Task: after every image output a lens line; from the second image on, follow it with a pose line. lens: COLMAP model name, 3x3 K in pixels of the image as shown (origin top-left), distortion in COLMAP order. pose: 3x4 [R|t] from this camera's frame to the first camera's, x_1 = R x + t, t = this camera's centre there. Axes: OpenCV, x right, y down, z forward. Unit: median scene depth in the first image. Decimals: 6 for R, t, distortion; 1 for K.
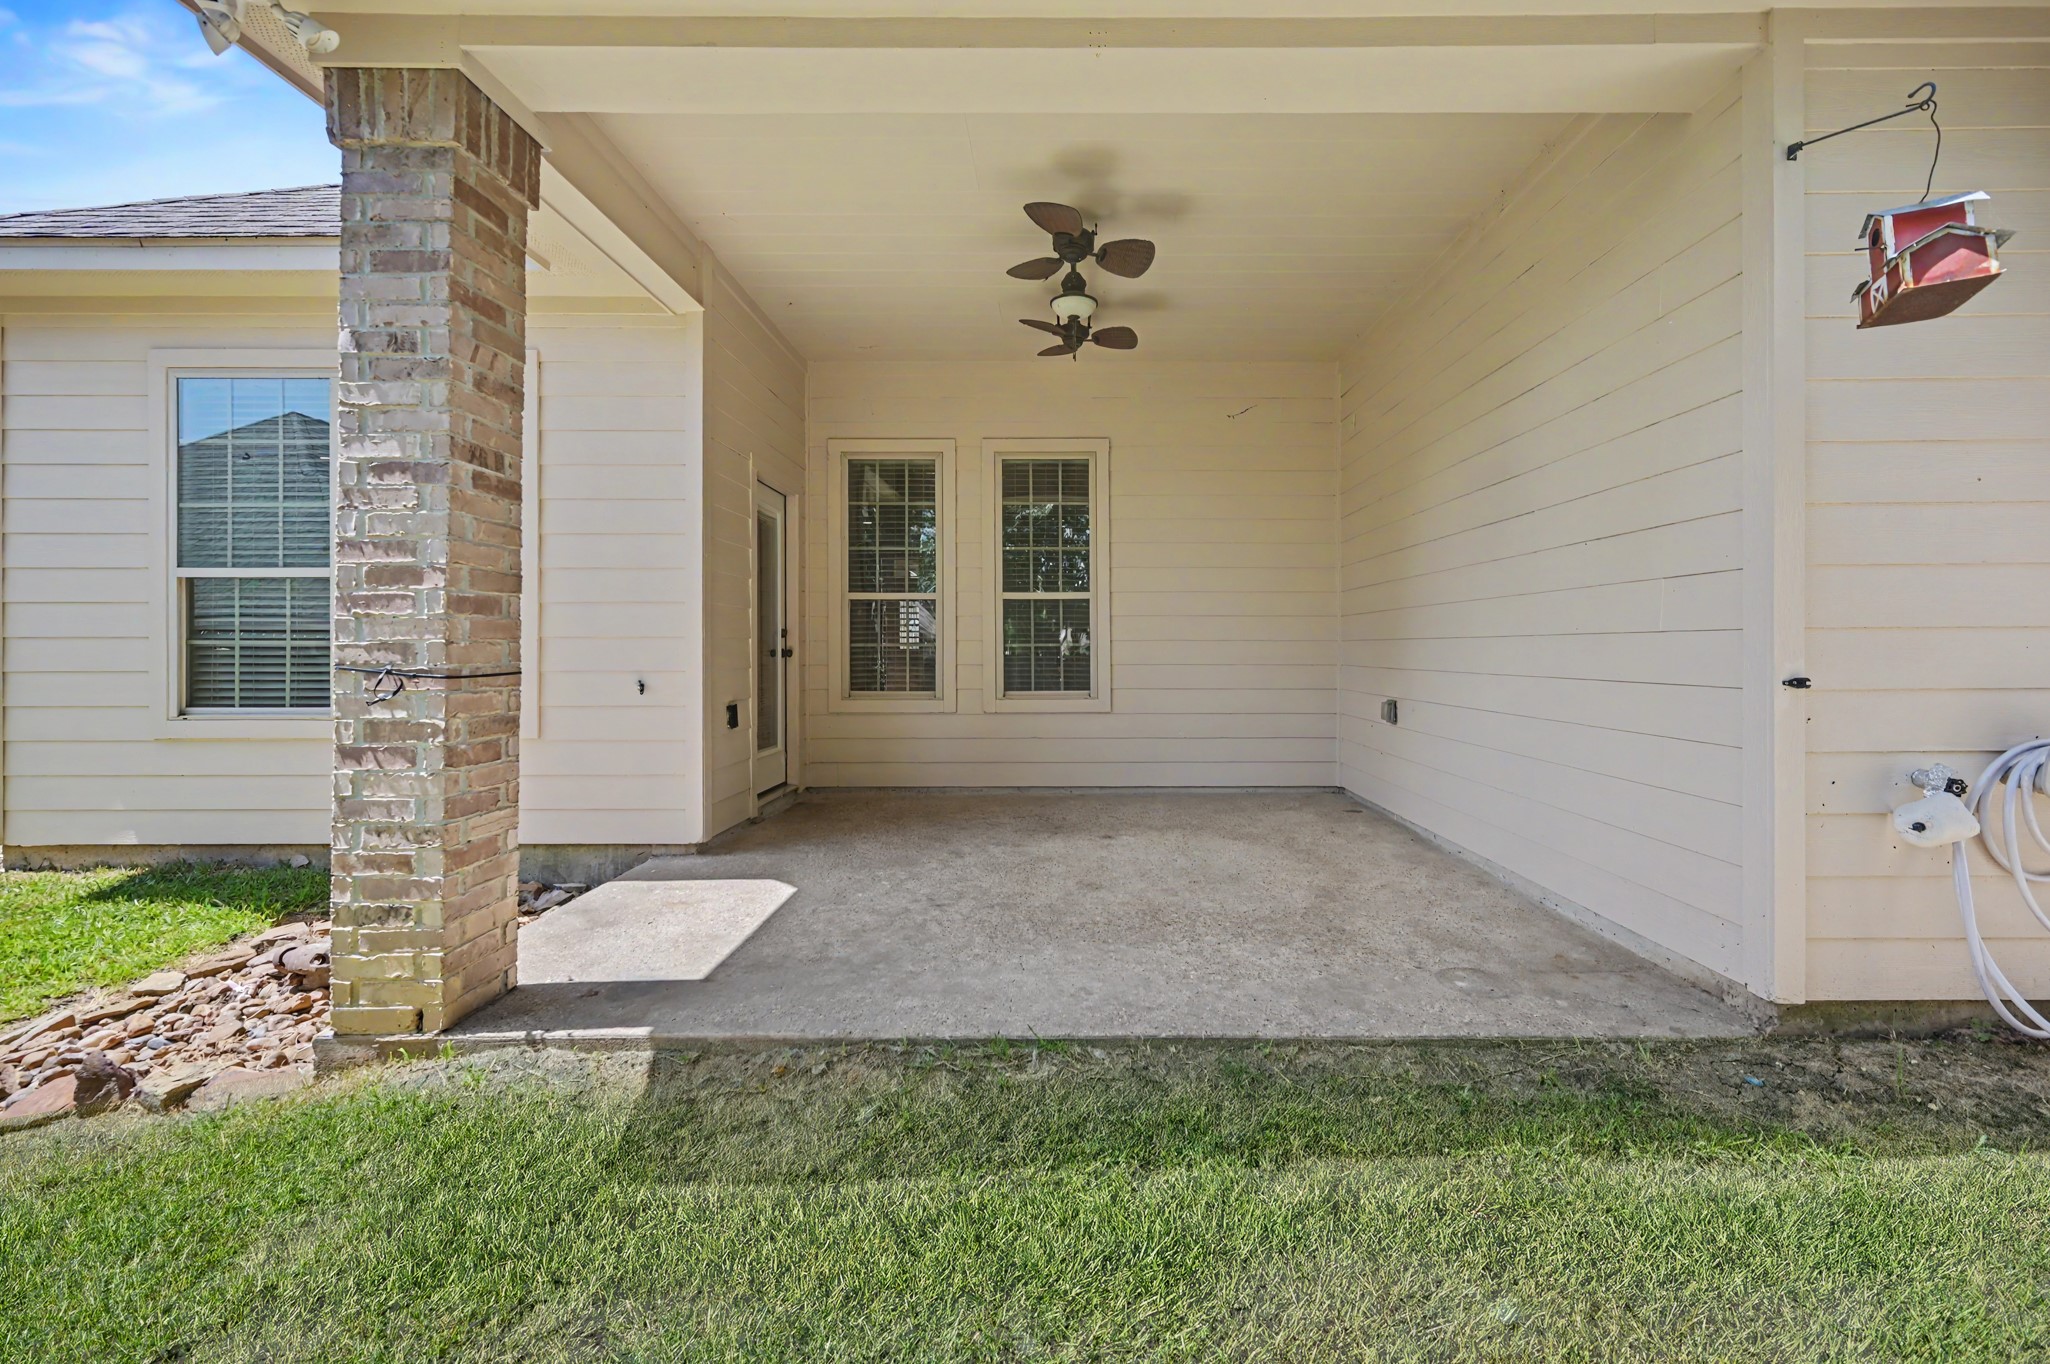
lens RADIAL K [[826.1, 0, 1030.6], [0, 826.1, 662.6], [0, 0, 1]] dist [-0.001171, 0.000389]
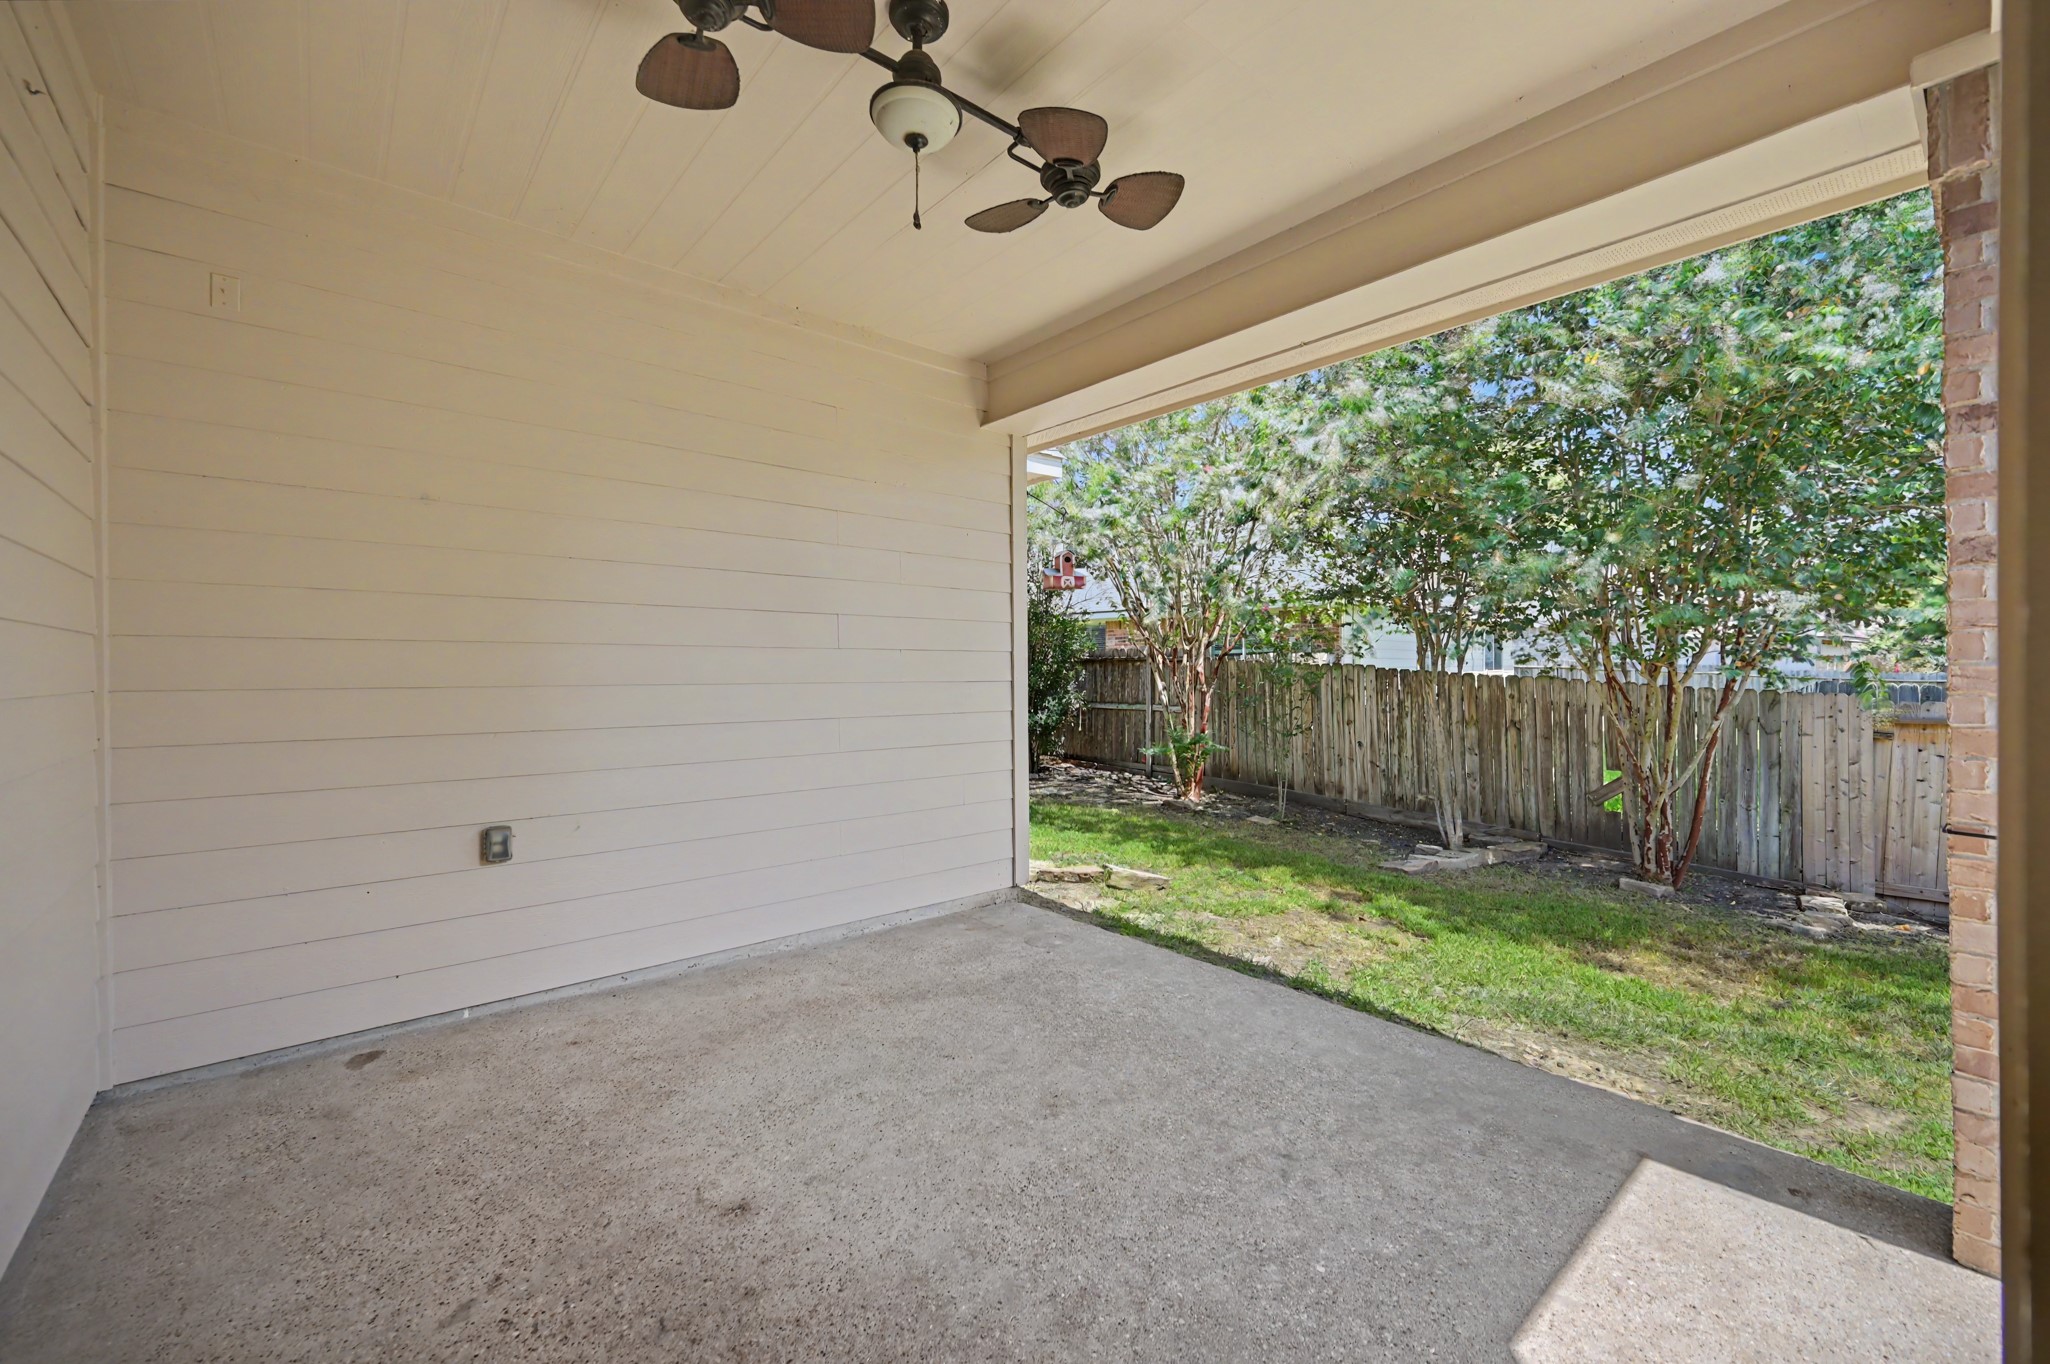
lens RADIAL K [[826.1, 0, 1025.6], [0, 826.1, 674.7], [0, 0, 1]] dist [-0.001171, 0.000389]
pose [[-0.671476, -0.003959, 0.741016, -0.532958], [0.010487, 0.999835, 0.014845, -0.130618], [-0.740952, 0.017739, -0.671324, 1.831092]]
